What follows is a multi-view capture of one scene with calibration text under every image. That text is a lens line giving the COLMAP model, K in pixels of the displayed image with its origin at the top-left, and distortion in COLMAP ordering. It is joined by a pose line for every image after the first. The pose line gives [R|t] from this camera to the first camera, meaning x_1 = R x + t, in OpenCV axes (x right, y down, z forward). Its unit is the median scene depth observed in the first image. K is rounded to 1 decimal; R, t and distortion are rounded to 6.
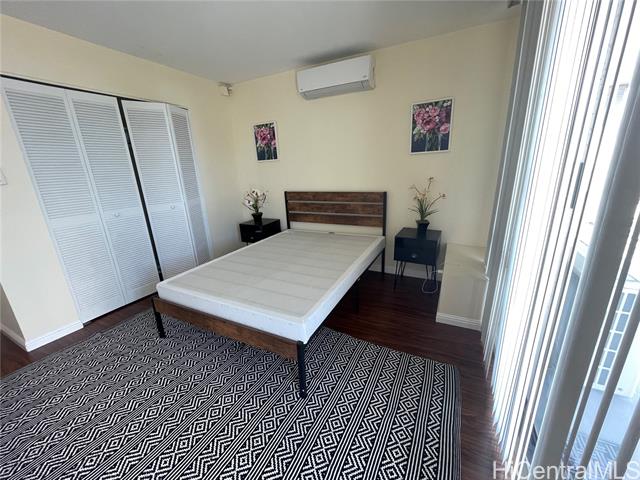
lens RADIAL K [[258.0, 0, 321.7], [0, 258.0, 240.6], [0, 0, 1]] dist [0.000230, -0.000024]
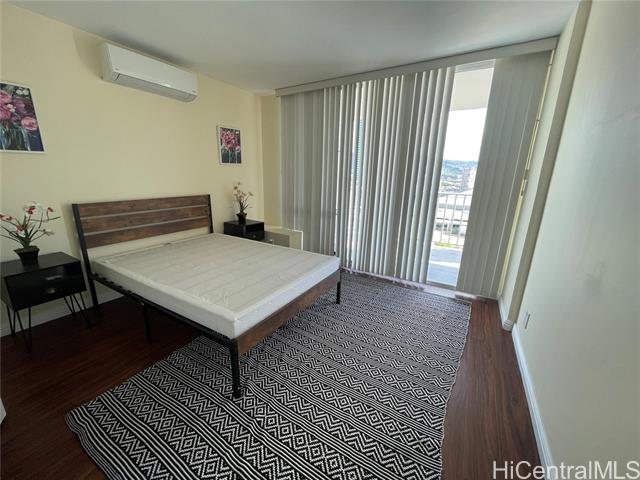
lens RADIAL K [[258.0, 0, 321.7], [0, 258.0, 240.6], [0, 0, 1]] dist [0.000230, -0.000024]
pose [[0.059070, -0.214608, 0.974912, -1.184846], [0.249479, 0.948801, 0.193744, -0.119714], [-0.966577, 0.231776, 0.109586, 0.569934]]
